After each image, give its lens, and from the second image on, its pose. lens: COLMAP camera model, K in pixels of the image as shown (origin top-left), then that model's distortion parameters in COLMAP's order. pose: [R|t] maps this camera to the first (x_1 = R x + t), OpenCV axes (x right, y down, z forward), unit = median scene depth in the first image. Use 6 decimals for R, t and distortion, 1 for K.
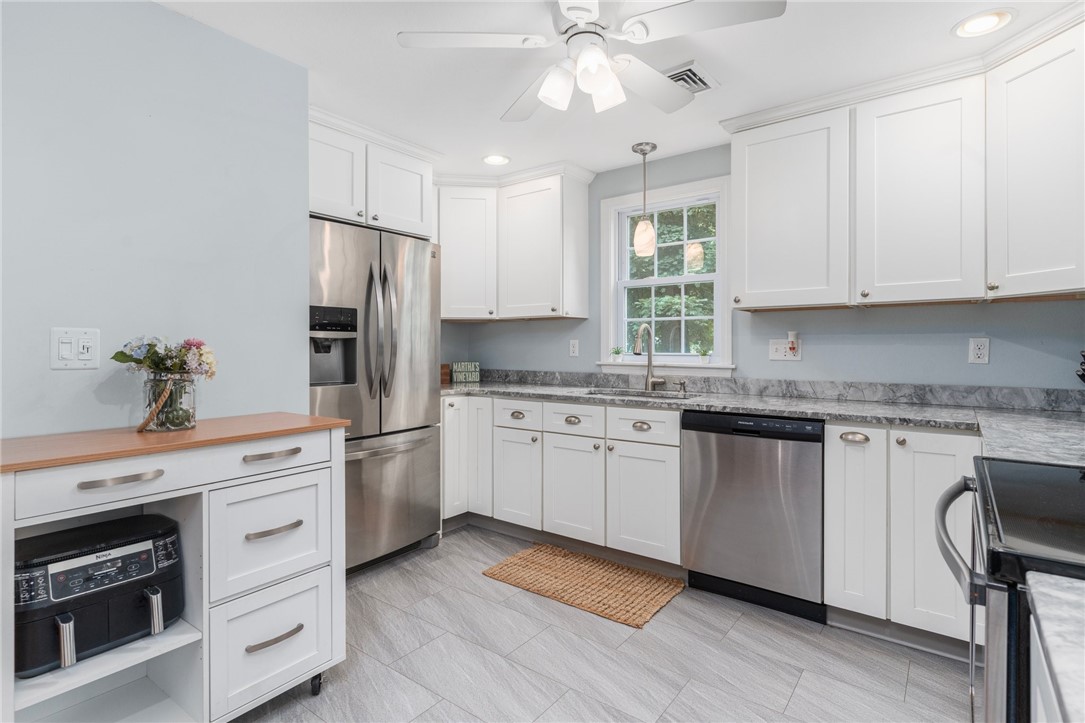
lens RADIAL K [[544.8, 0, 542.0], [0, 544.8, 349.4], [0, 0, 1]] dist [0.001519, -0.000593]
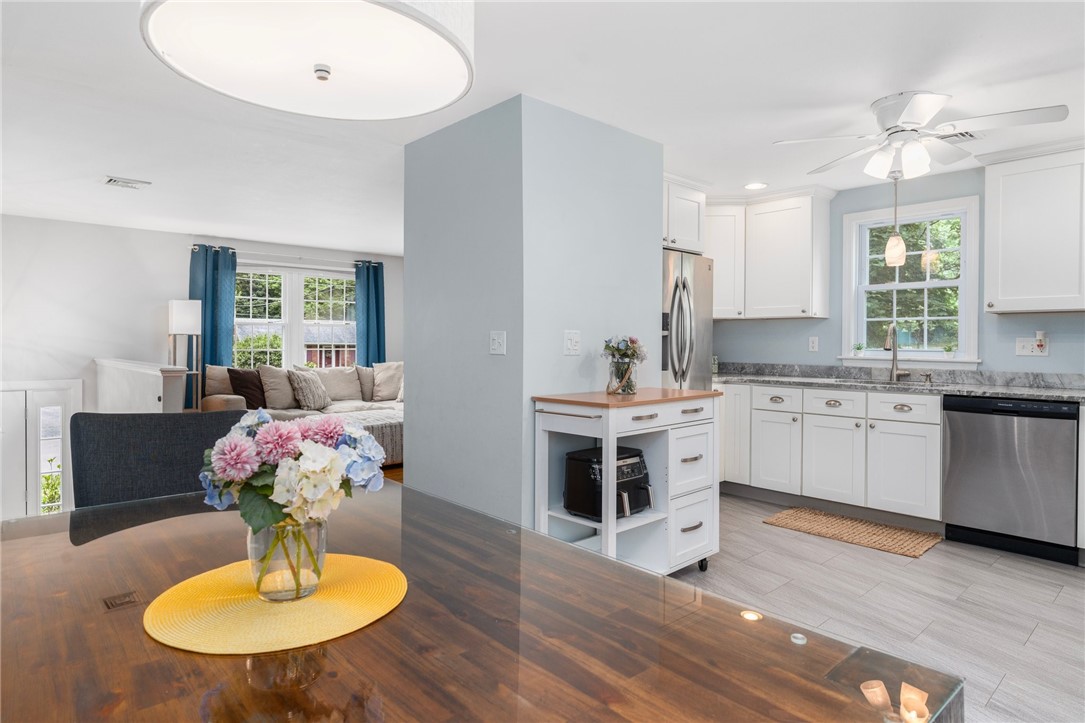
lens RADIAL K [[628.6, 0, 538.9], [0, 628.6, 348.1], [0, 0, 1]] dist [0.002100, 0.001649]
pose [[0.984950, 0.006962, -0.172698, -0.398440], [-0.006098, 0.999966, 0.005531, 0.002994], [0.172730, -0.004395, 0.984959, -0.562193]]
